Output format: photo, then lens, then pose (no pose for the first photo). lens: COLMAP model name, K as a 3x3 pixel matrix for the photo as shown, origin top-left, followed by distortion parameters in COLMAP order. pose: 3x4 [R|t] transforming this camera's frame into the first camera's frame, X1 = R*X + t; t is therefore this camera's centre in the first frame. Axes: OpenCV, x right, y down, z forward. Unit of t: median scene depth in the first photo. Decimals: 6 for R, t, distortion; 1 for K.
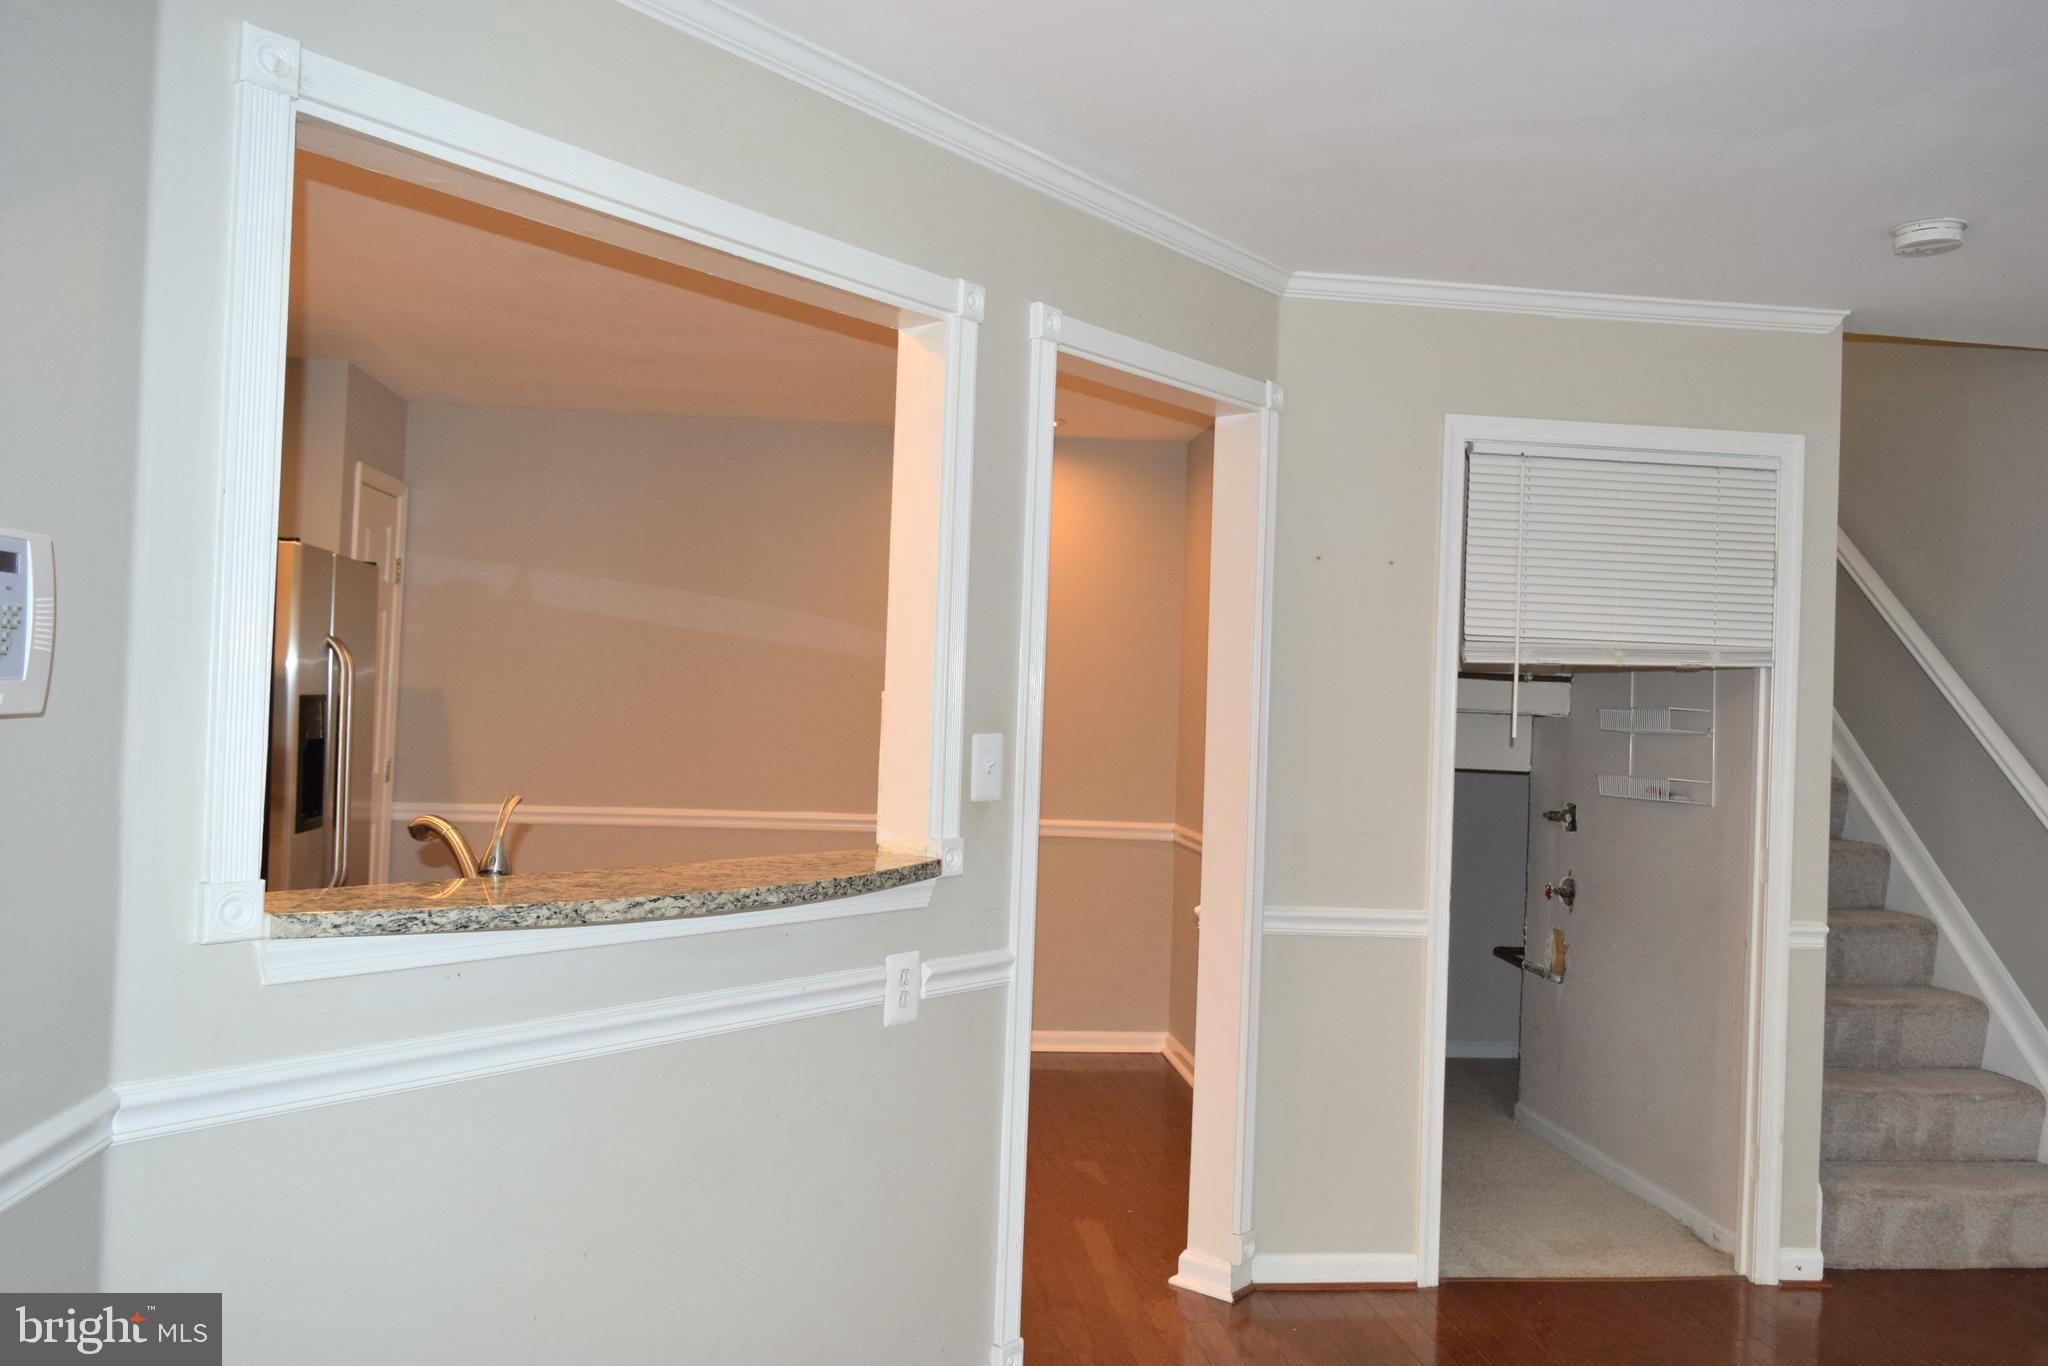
lens RADIAL K [[1588.9, 0, 1024.0], [0, 1588.9, 683.0], [0, 0, 1]] dist [-0.021594, 0.009915]
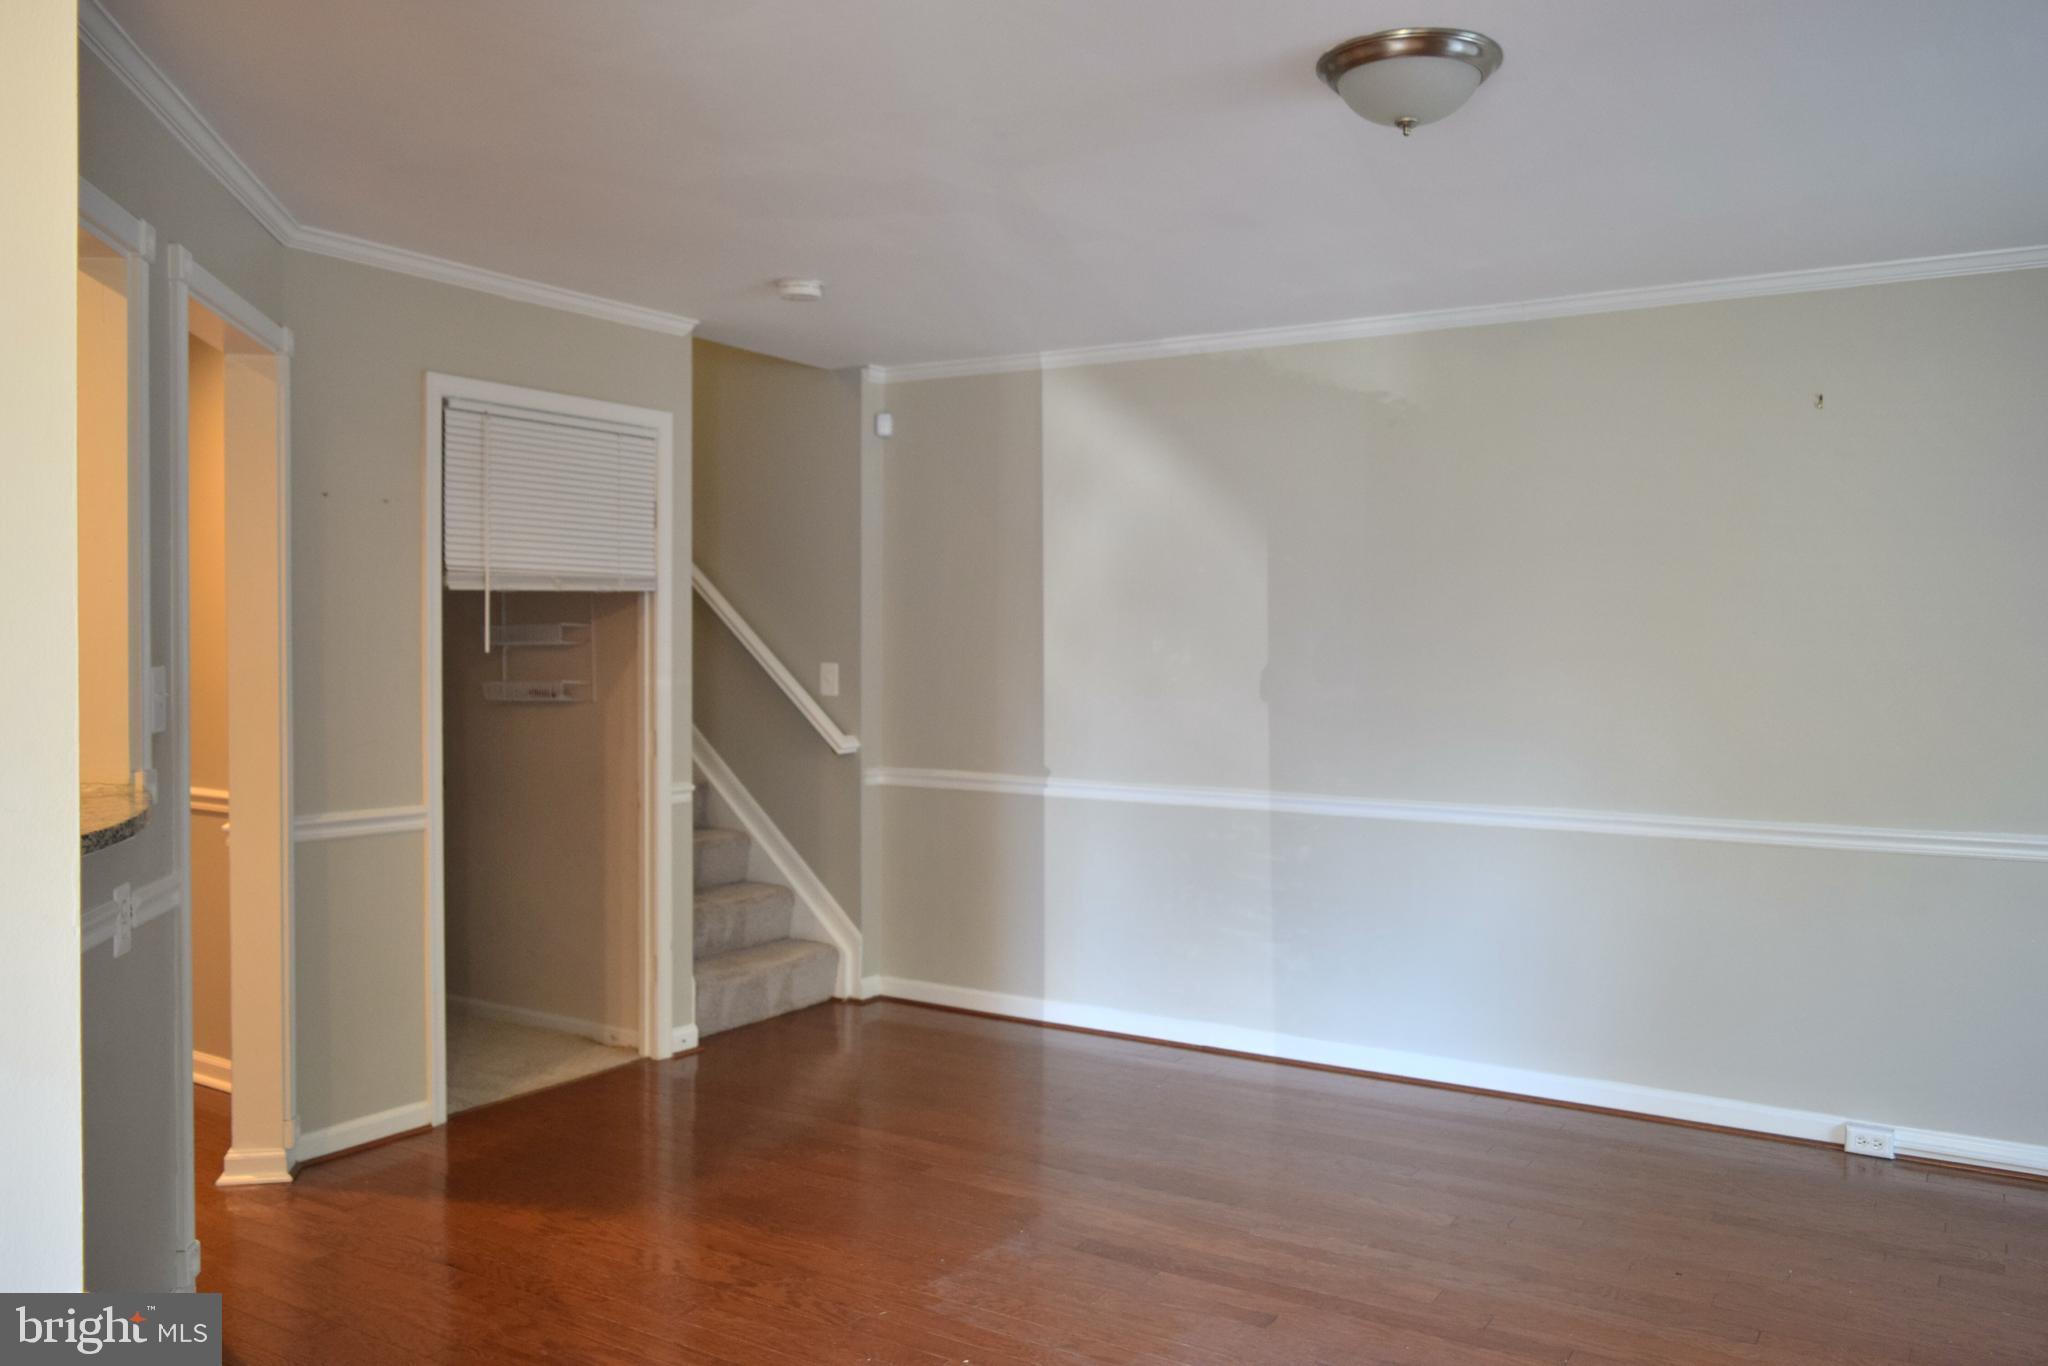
lens RADIAL K [[1578.6, 0, 1059.5], [0, 1578.6, 683.1], [0, 0, 1]] dist [-0.055248, 0.000050]
pose [[0.611796, -0.053173, 0.789226, -0.348123], [0.007787, 0.998095, 0.061209, -0.010800], [-0.790977, -0.031302, 0.611044, -0.054480]]
